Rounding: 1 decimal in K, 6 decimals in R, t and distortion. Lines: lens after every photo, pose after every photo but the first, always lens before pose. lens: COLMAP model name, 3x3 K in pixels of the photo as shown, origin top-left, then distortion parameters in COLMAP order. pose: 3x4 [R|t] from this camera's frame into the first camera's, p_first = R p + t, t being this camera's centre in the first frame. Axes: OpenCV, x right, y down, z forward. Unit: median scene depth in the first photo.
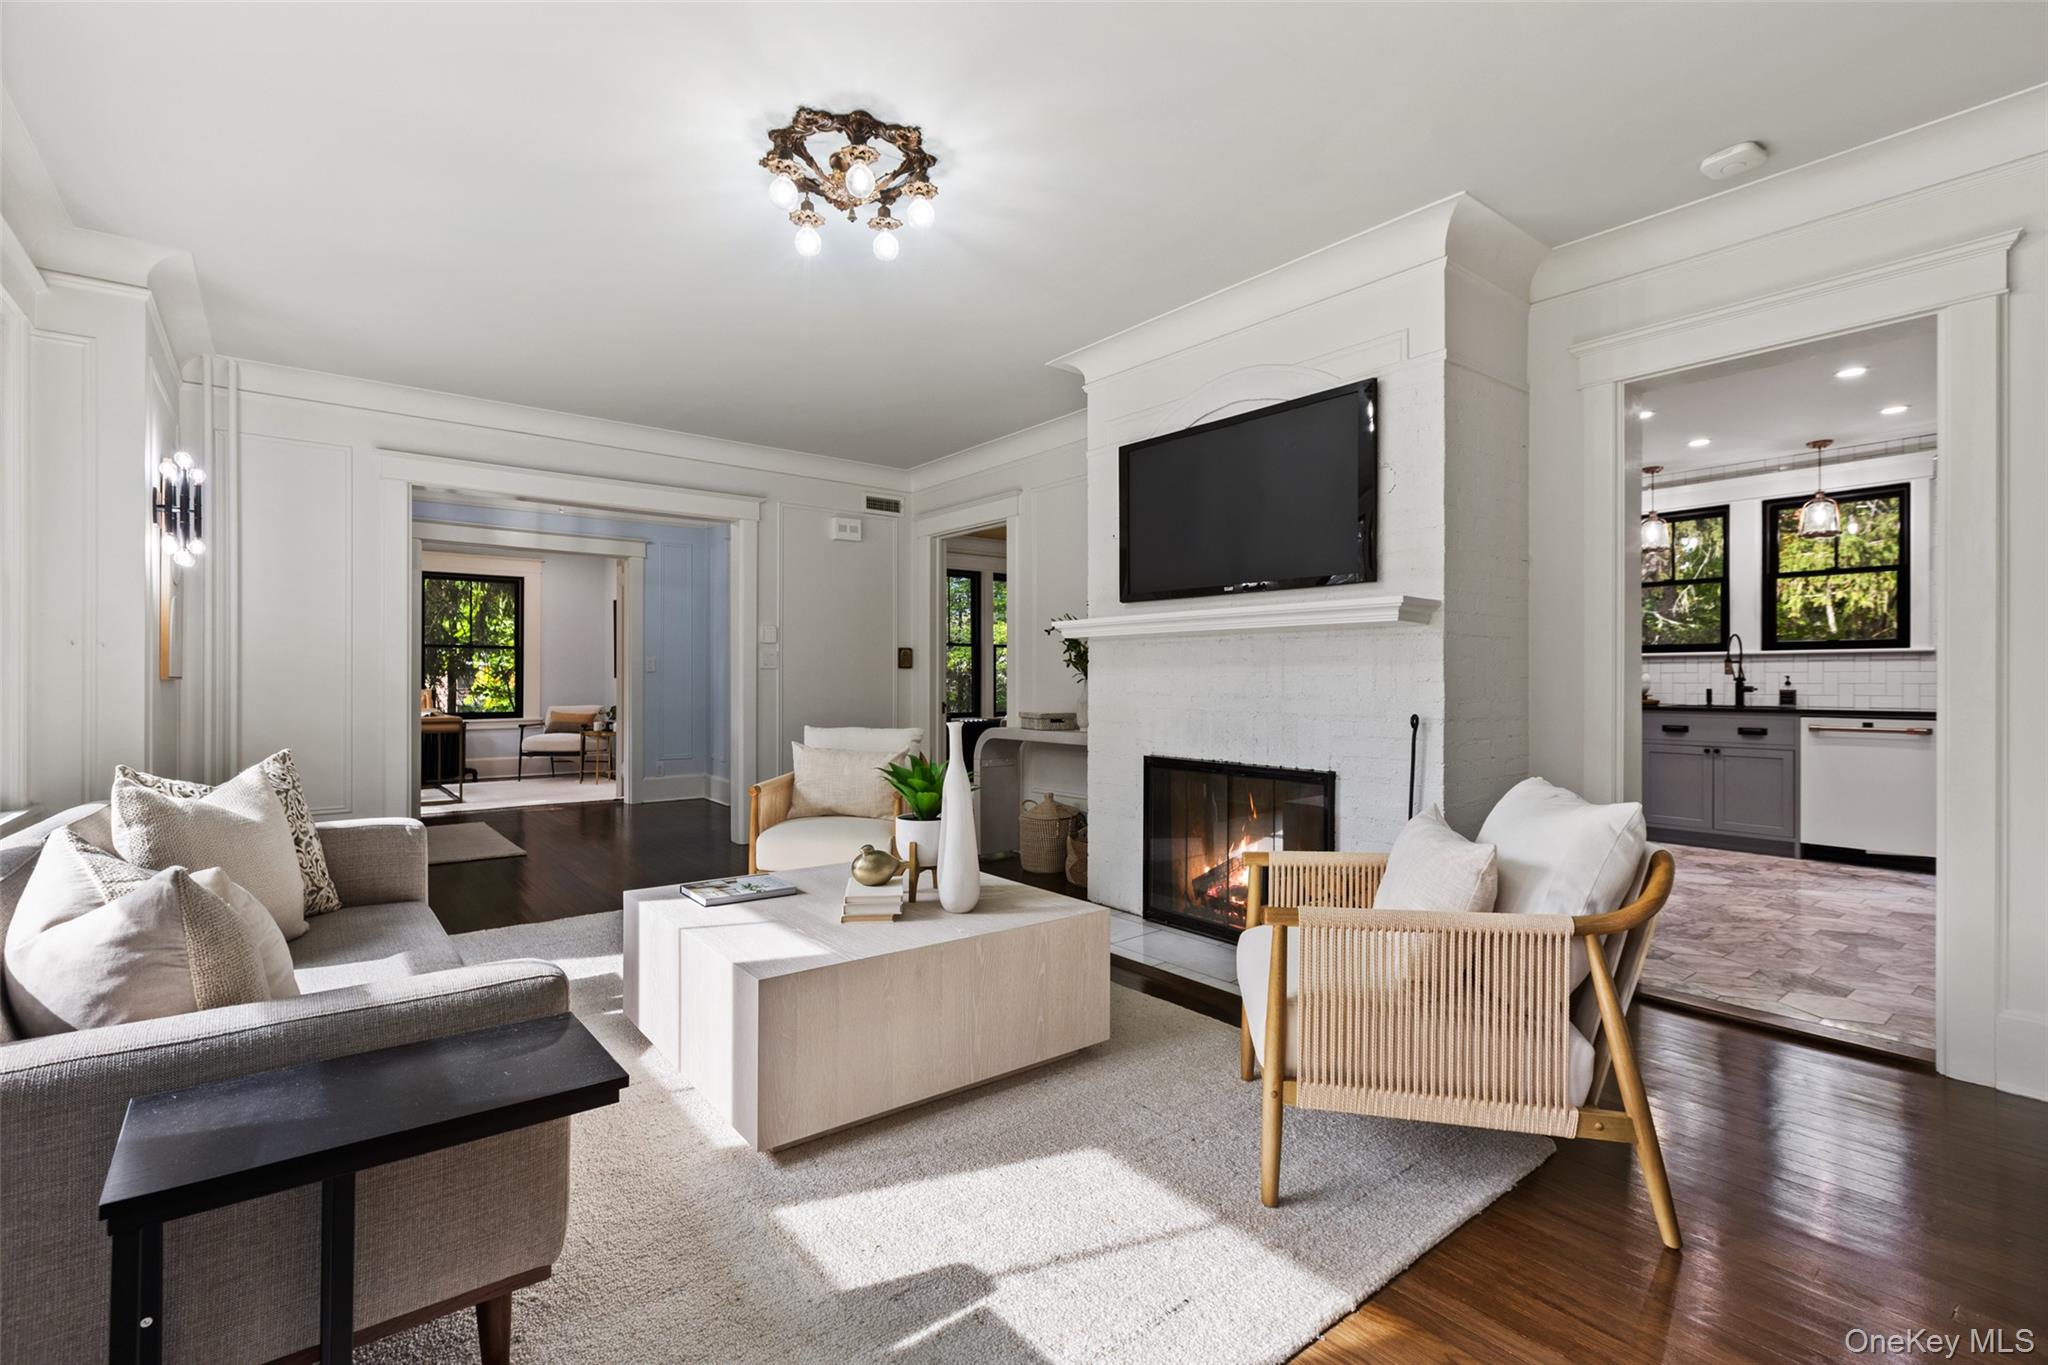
lens RADIAL K [[941.1, 0, 1022.6], [0, 941.1, 688.5], [0, 0, 1]] dist [-0.002490, 0.000171]
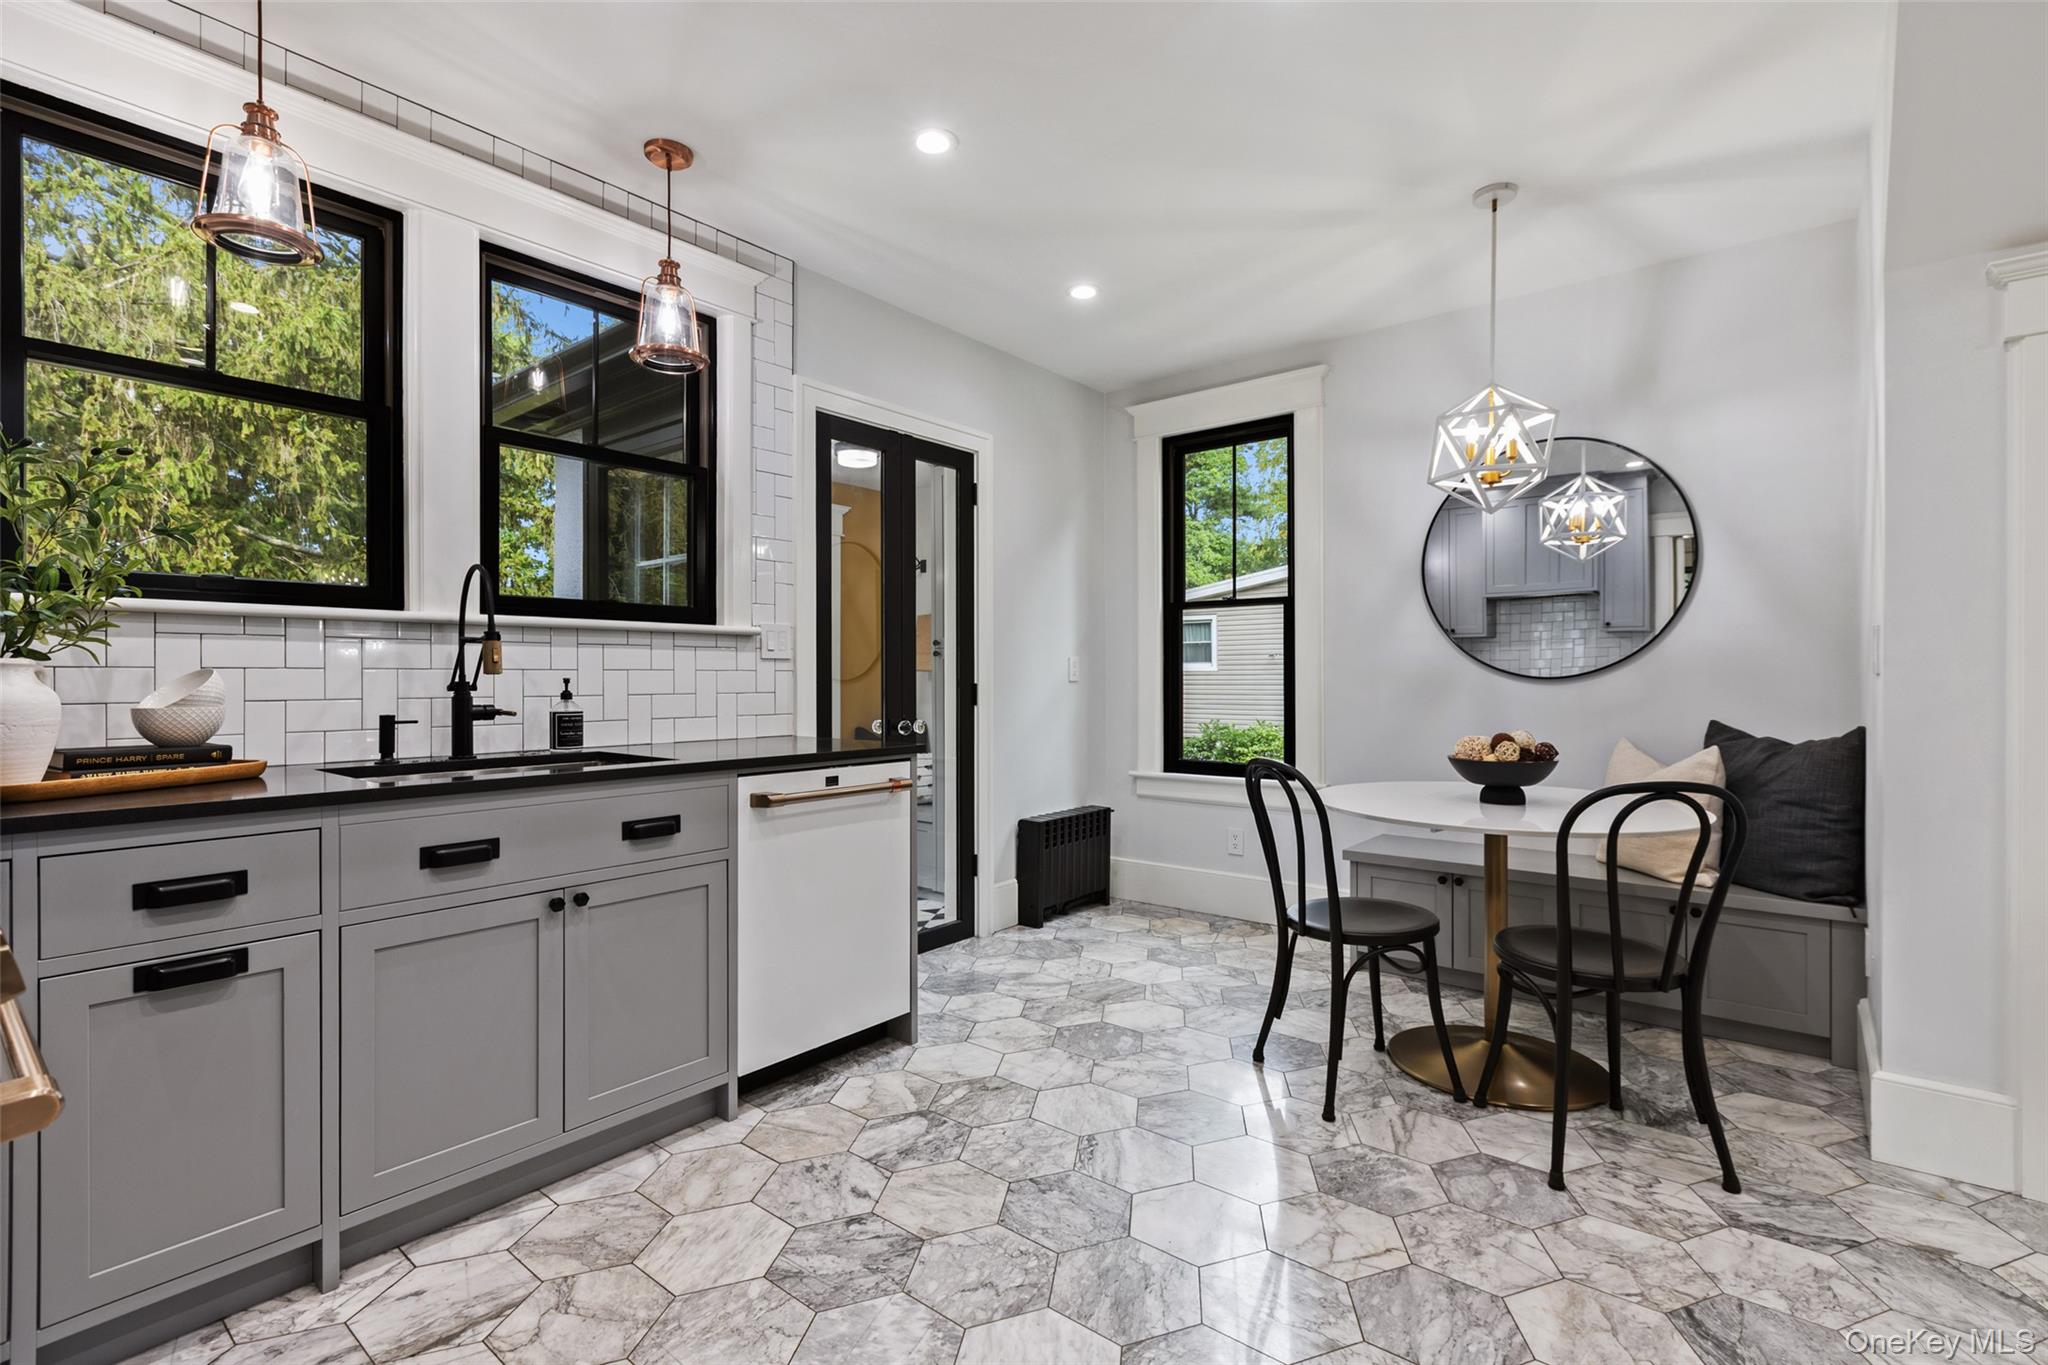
lens RADIAL K [[941.1, 0, 1026.6], [0, 941.1, 685.8], [0, 0, 1]] dist [-0.002490, 0.000171]
pose [[-0.232474, -0.013469, 0.972509, 0.357936], [0.006327, 0.999862, 0.015360, -0.015229], [-0.972582, 0.009724, -0.232356, 0.898985]]
